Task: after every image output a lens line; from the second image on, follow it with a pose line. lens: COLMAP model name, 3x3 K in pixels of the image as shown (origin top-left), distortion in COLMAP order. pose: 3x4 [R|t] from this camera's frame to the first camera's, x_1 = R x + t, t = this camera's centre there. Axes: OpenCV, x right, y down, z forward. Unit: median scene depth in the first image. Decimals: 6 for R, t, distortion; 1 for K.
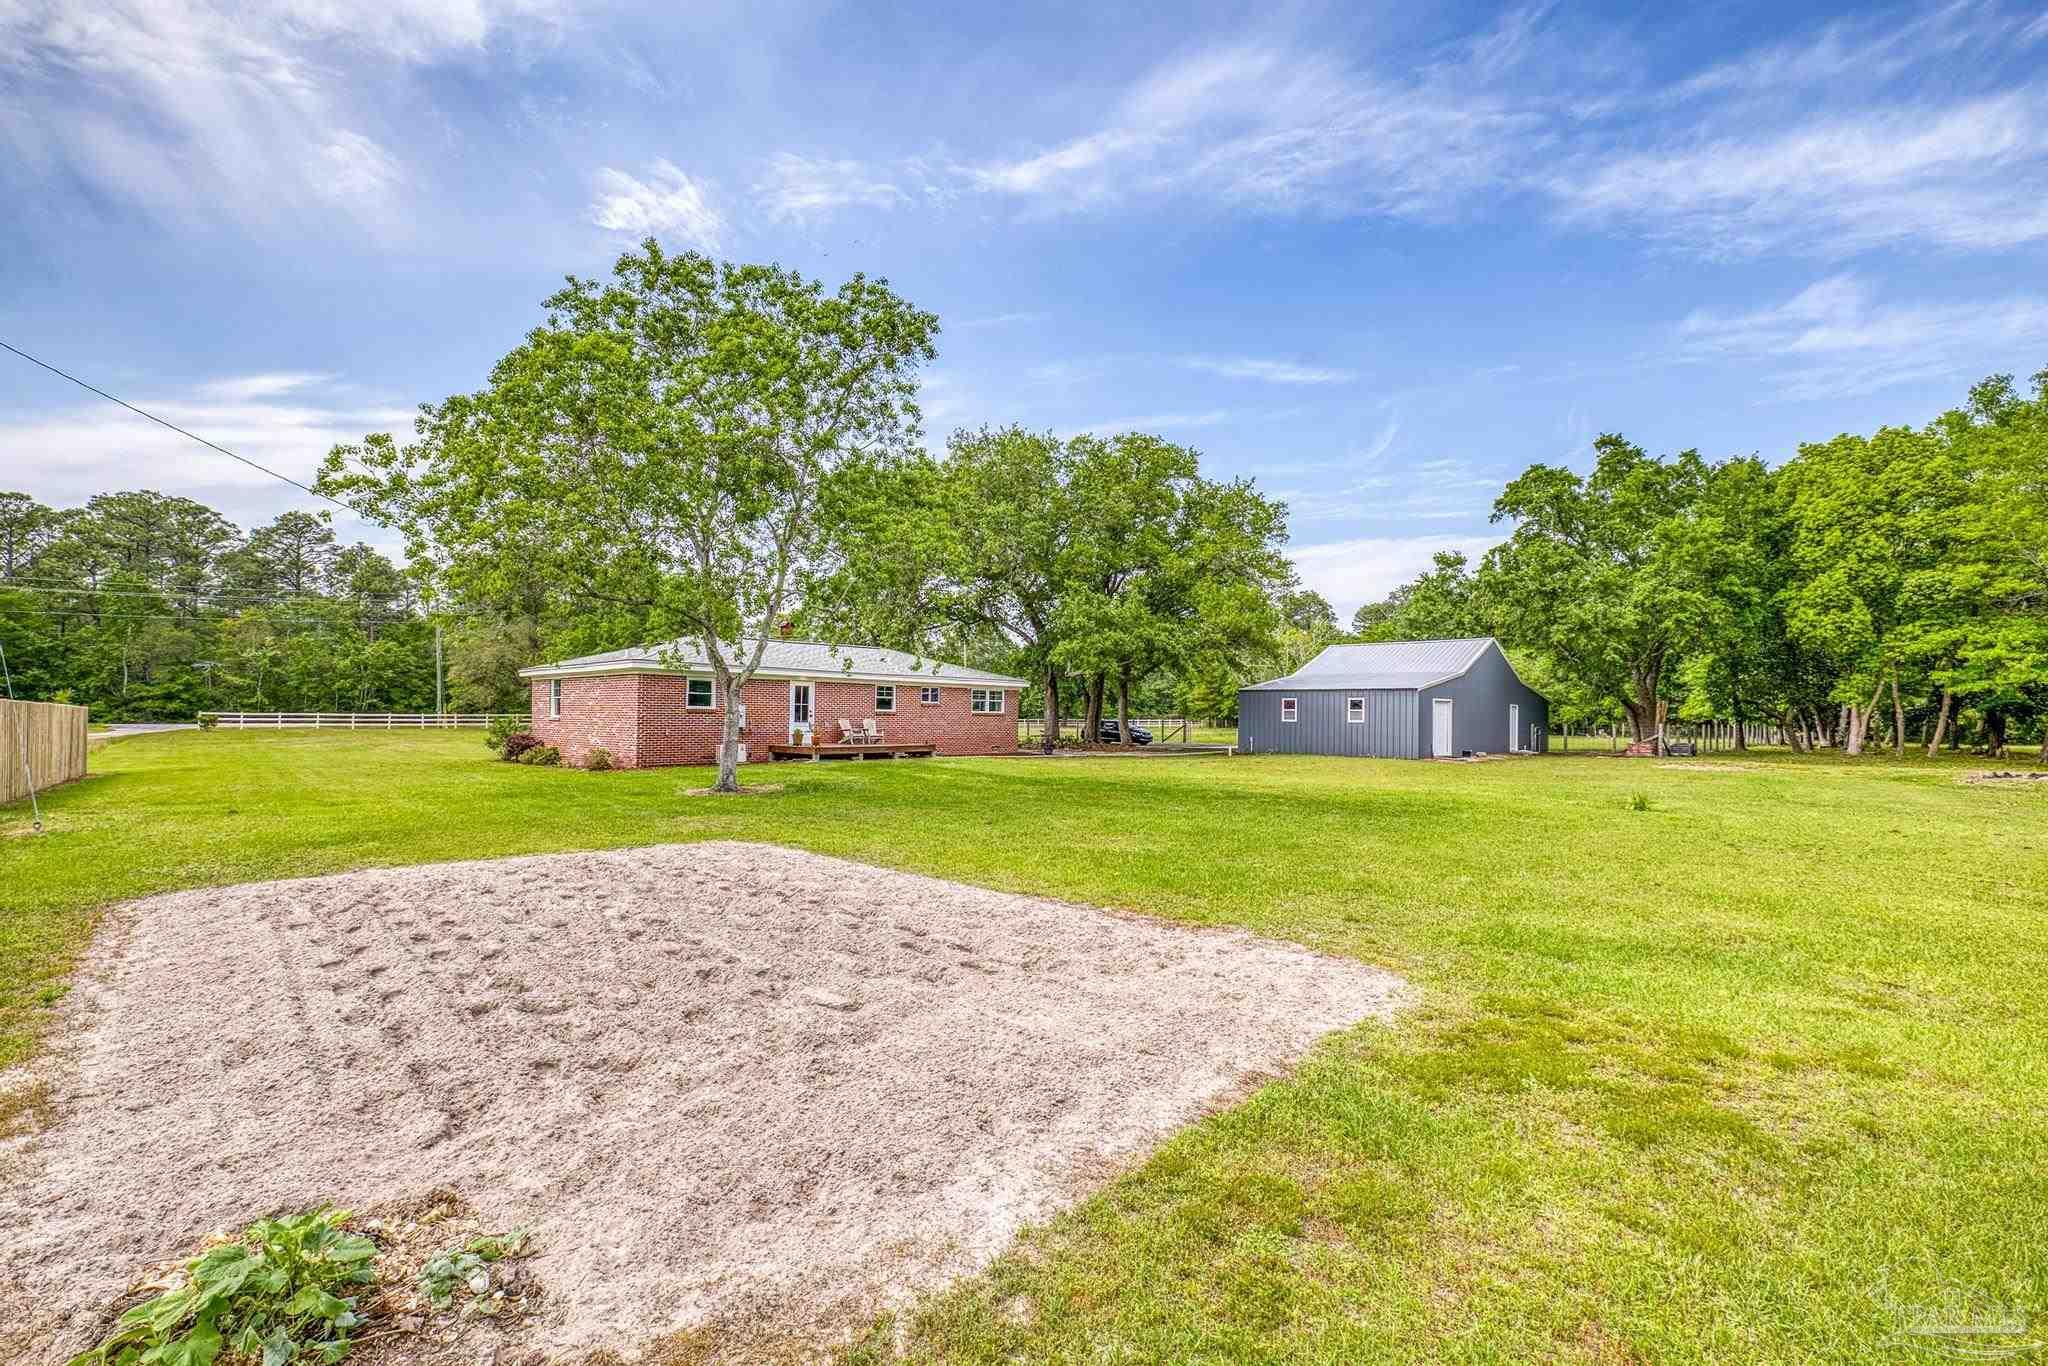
lens RADIAL K [[910.7, 0, 1027.7], [0, 910.7, 677.0], [0, 0, 1]] dist [0.002807, 0.001503]
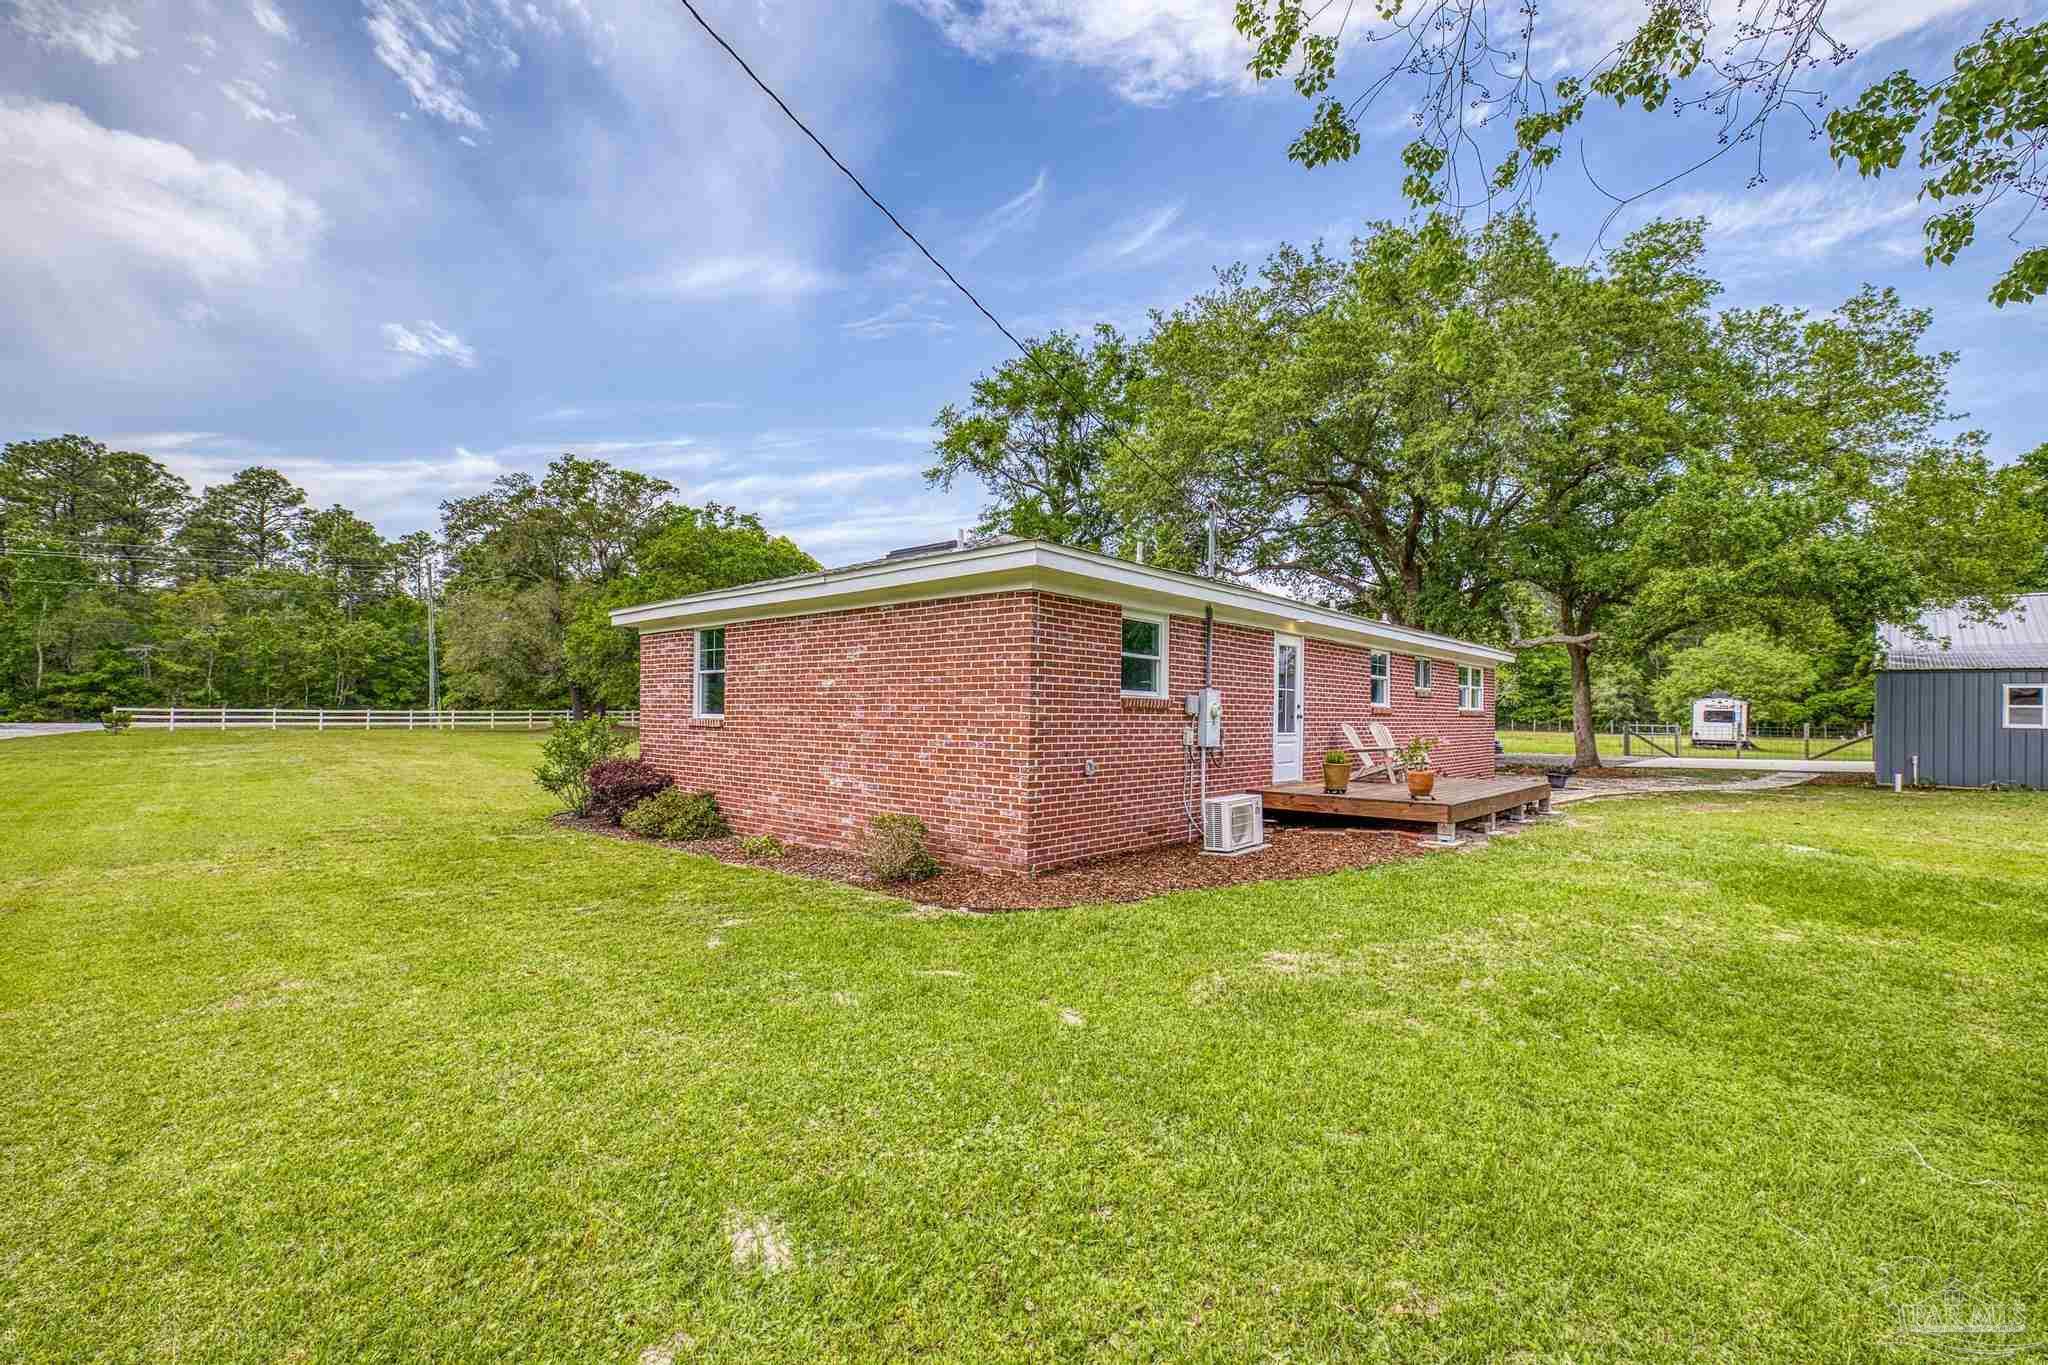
lens RADIAL K [[910.7, 0, 1027.9], [0, 910.7, 680.5], [0, 0, 1]] dist [0.002807, 0.001503]
pose [[0.999989, 0.000603, 0.004674, -0.124085], [-0.000641, 0.999967, 0.008068, 0.007610], [-0.004669, -0.008071, 0.999957, 0.193876]]
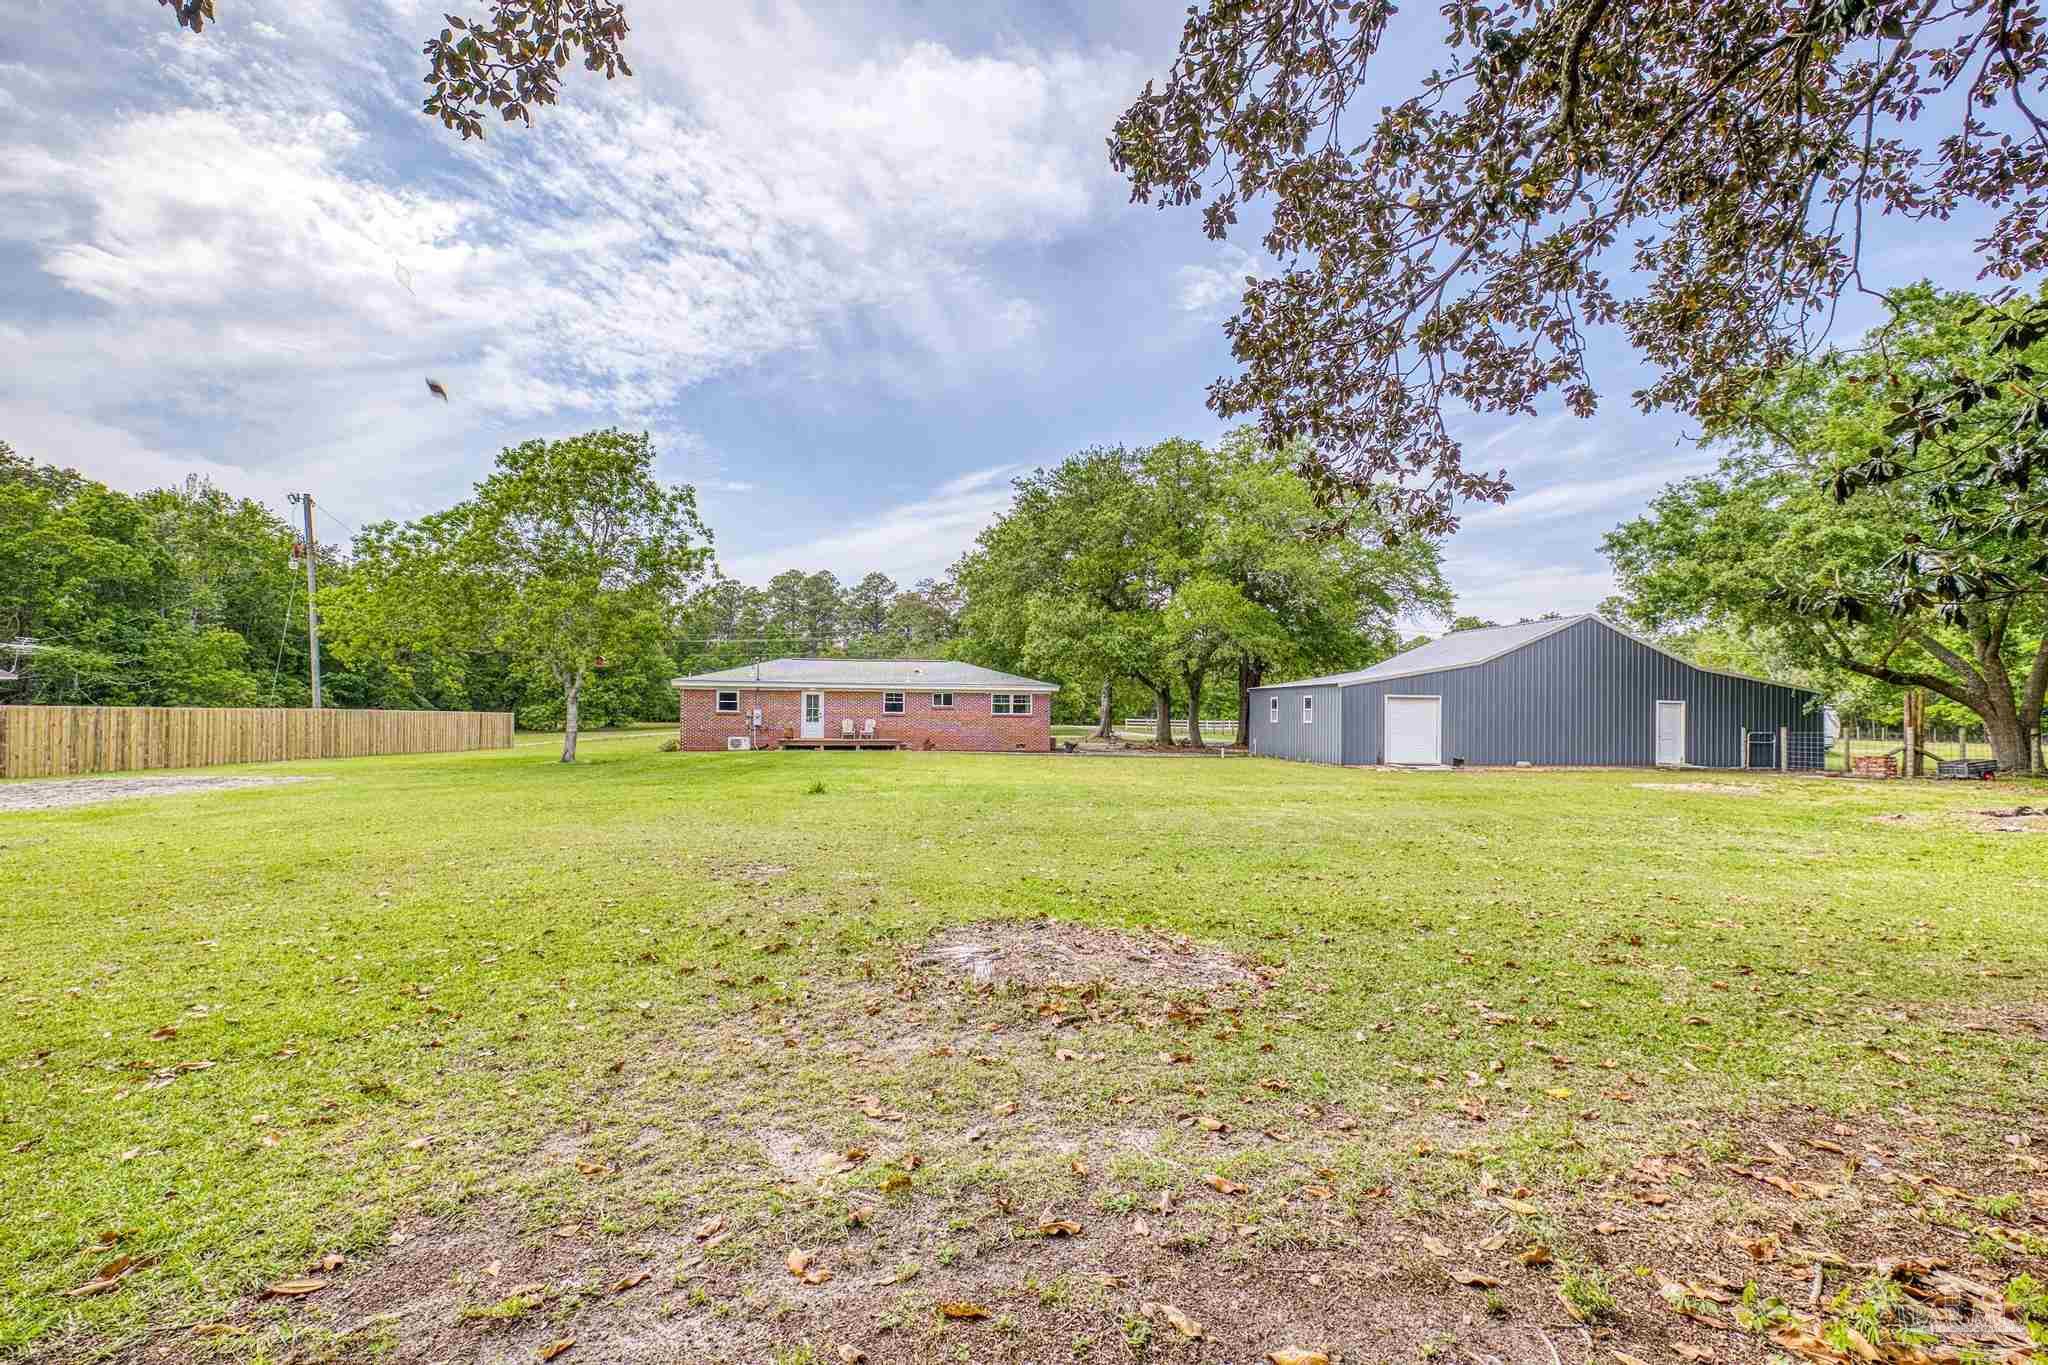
lens RADIAL K [[910.7, 0, 1031.2], [0, 910.7, 696.0], [0, 0, 1]] dist [0.002807, 0.001503]
pose [[0.775228, -0.022097, -0.631295, 0.285729], [0.027806, 0.999613, -0.000843, 0.007314], [0.631069, -0.016900, 0.775542, 0.054047]]
